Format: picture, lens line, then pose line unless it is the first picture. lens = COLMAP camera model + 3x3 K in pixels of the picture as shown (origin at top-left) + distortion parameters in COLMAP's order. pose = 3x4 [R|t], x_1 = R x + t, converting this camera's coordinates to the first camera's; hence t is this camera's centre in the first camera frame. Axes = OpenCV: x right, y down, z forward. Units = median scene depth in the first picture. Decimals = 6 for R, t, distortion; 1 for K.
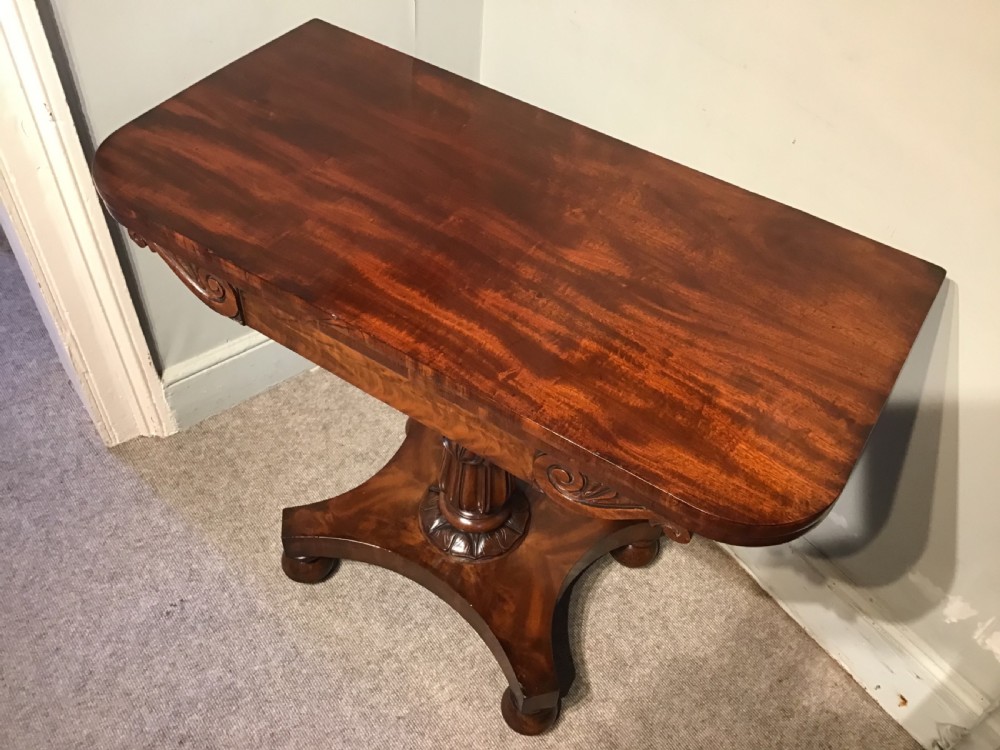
lens RADIAL K [[923.8, 0, 496.1], [0, 923.8, 375.8], [0, 0, 1]] dist [0.017562, 0.000000]
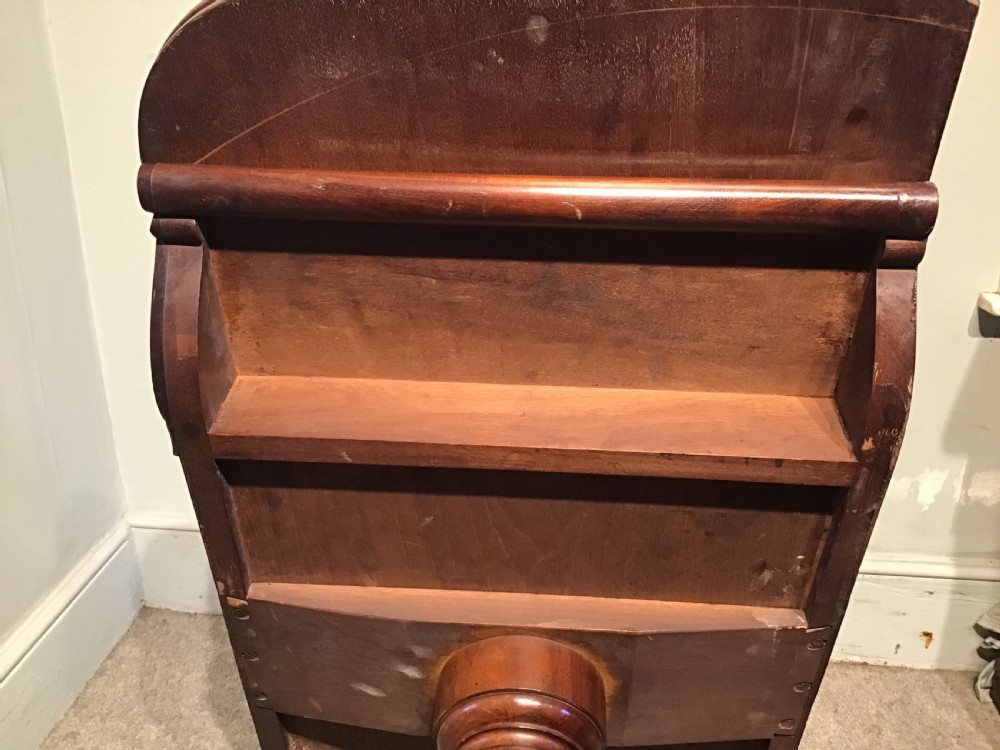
lens RADIAL K [[923.8, 0, 513.1], [0, 923.8, 391.1], [0, 0, 1]] dist [0.017562, 0.000000]
pose [[0.671152, -0.325487, 0.666043, -0.390450], [0.571005, 0.799956, -0.184456, 0.100190], [-0.472767, 0.504112, 0.722746, 0.439694]]
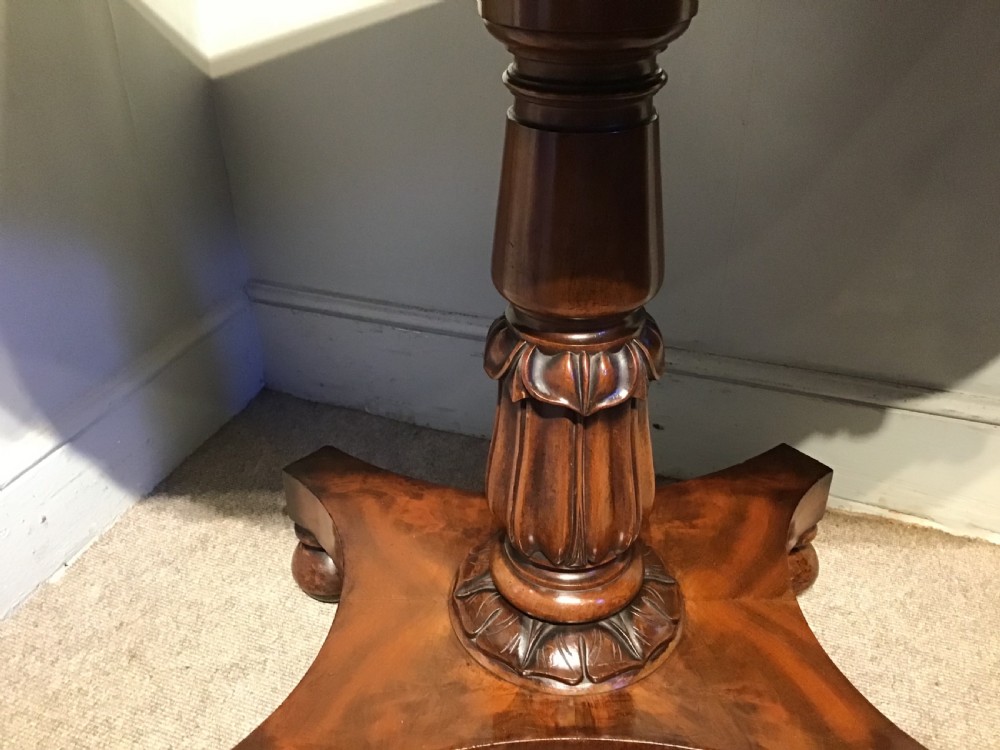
lens RADIAL K [[923.8, 0, 504.9], [0, 923.8, 389.4], [0, 0, 1]] dist [0.017562, 0.000000]
pose [[0.834756, -0.333545, 0.438098, -0.254944], [0.440103, 0.882314, -0.166828, 0.134658], [-0.330895, 0.332070, 0.883311, 0.618389]]
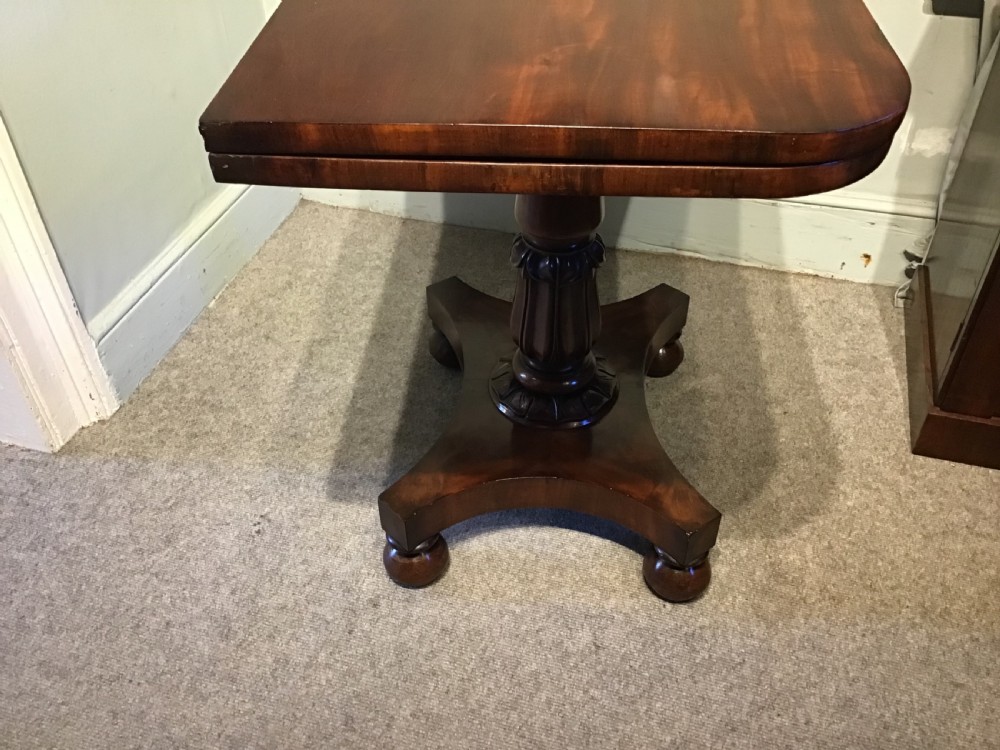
lens RADIAL K [[923.8, 0, 503.2], [0, 923.8, 374.7], [0, 0, 1]] dist [0.017562, 0.000000]
pose [[0.797050, -0.441332, 0.412235, -0.530904], [0.485986, 0.873957, -0.004002, 0.277899], [-0.358510, 0.203530, 0.911069, 0.115377]]
